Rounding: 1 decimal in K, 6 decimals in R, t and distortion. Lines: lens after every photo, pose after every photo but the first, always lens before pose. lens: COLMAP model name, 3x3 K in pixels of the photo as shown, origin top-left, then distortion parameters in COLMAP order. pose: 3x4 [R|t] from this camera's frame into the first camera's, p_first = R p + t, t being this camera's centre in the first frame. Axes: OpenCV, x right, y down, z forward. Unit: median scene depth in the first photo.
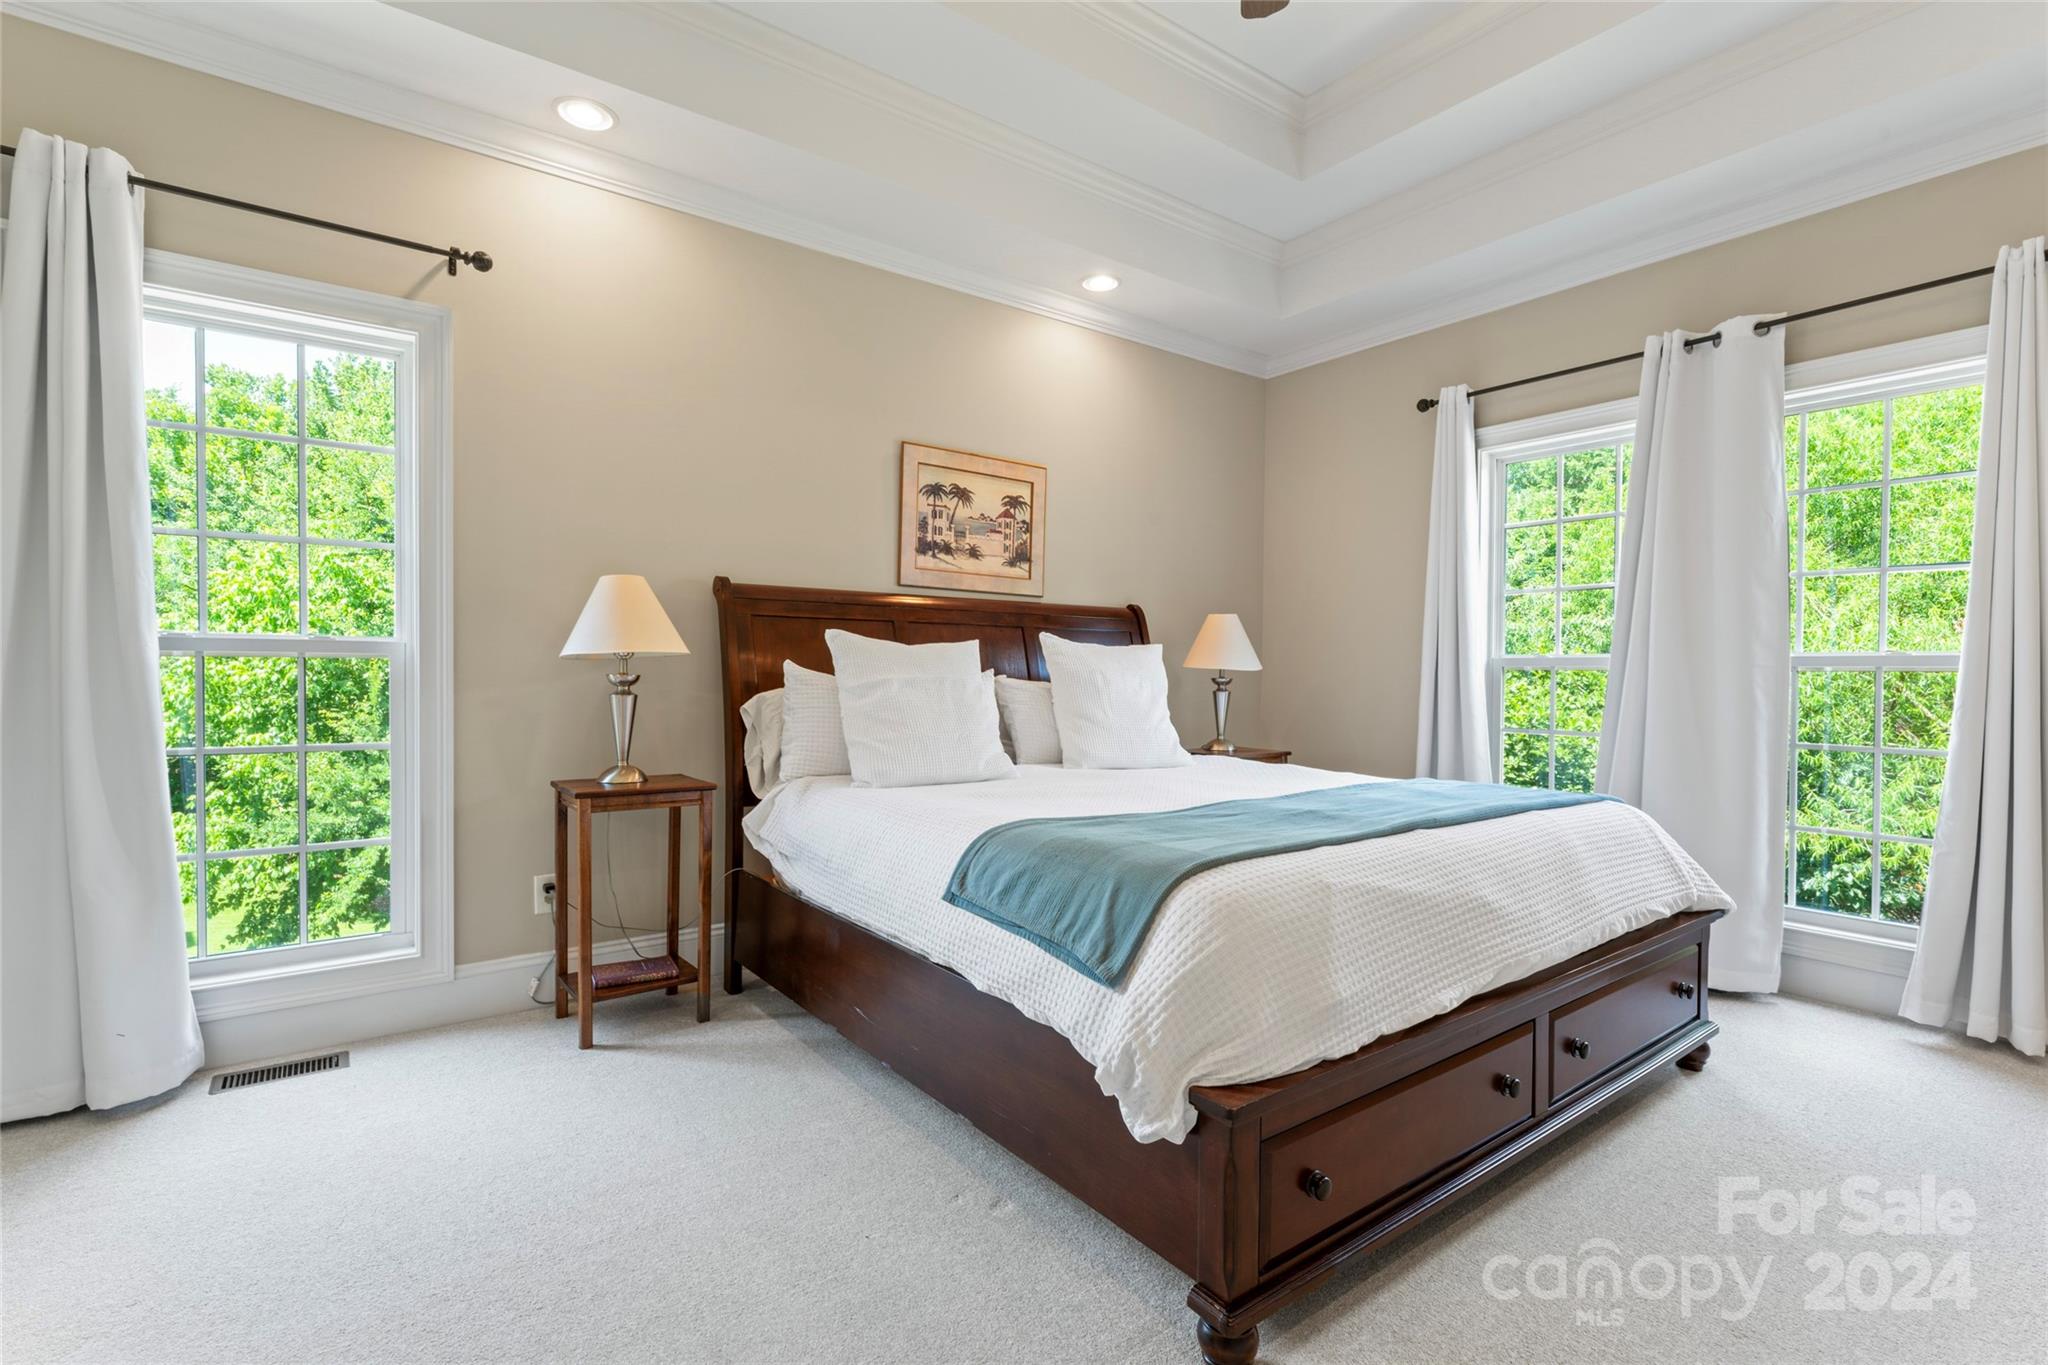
lens RADIAL K [[918.7, 0, 1011.7], [0, 918.7, 685.7], [0, 0, 1]] dist [0.001608, 0.000172]
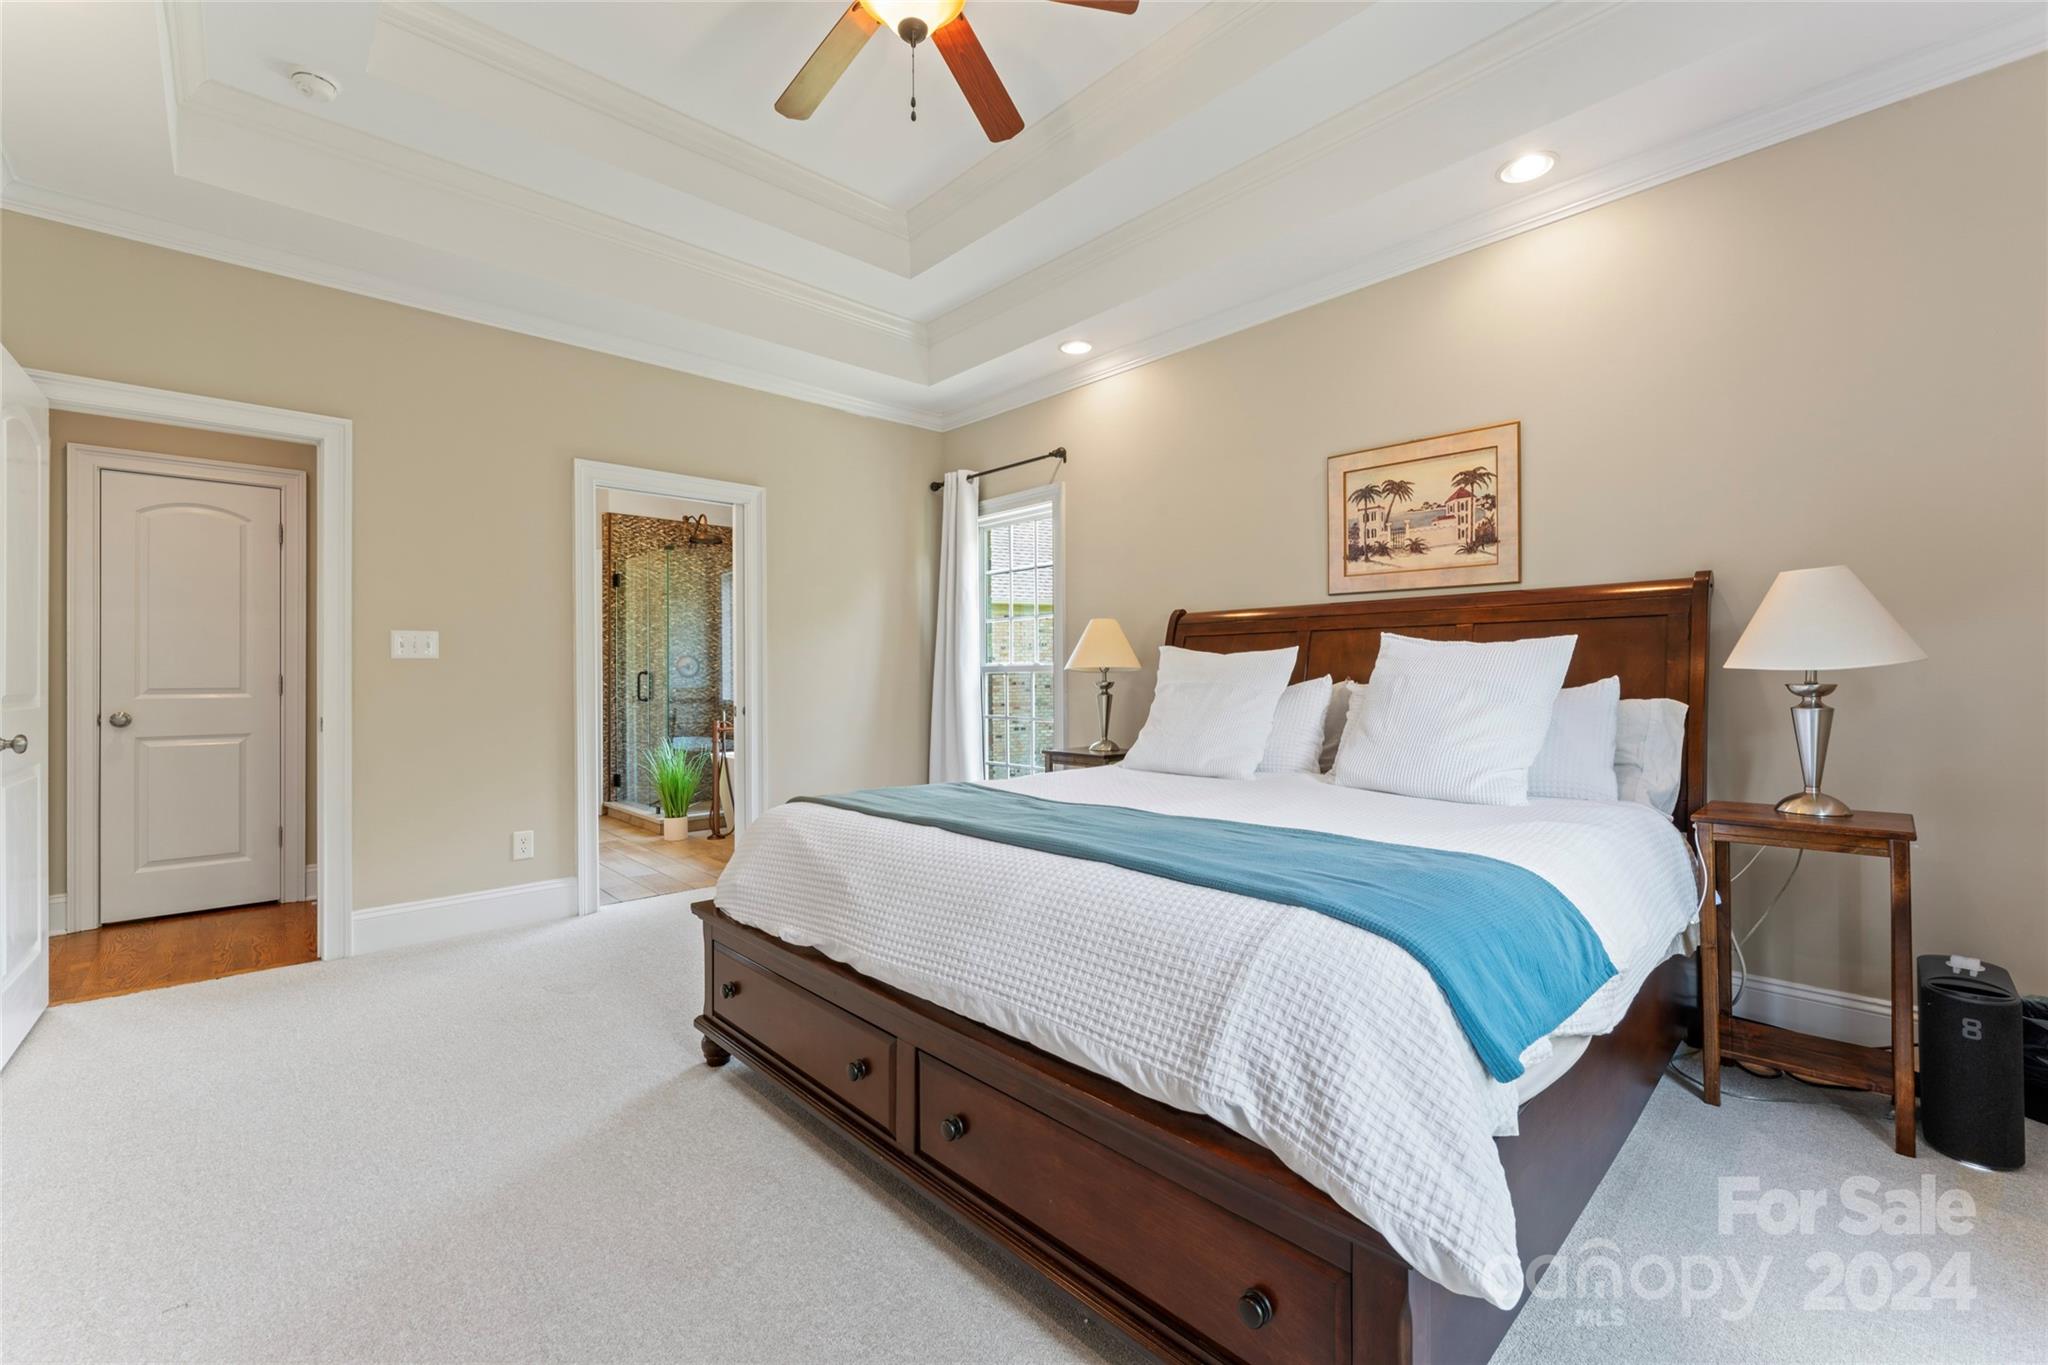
lens RADIAL K [[817.2, 0, 1010.3], [0, 817.2, 677.9], [0, 0, 1]] dist [-0.002032, -0.000080]
pose [[0.127864, -0.007074, -0.991766, 0.724449], [-0.013098, 0.999875, -0.008820, -0.002588], [0.991705, 0.014118, 0.127756, 0.506891]]
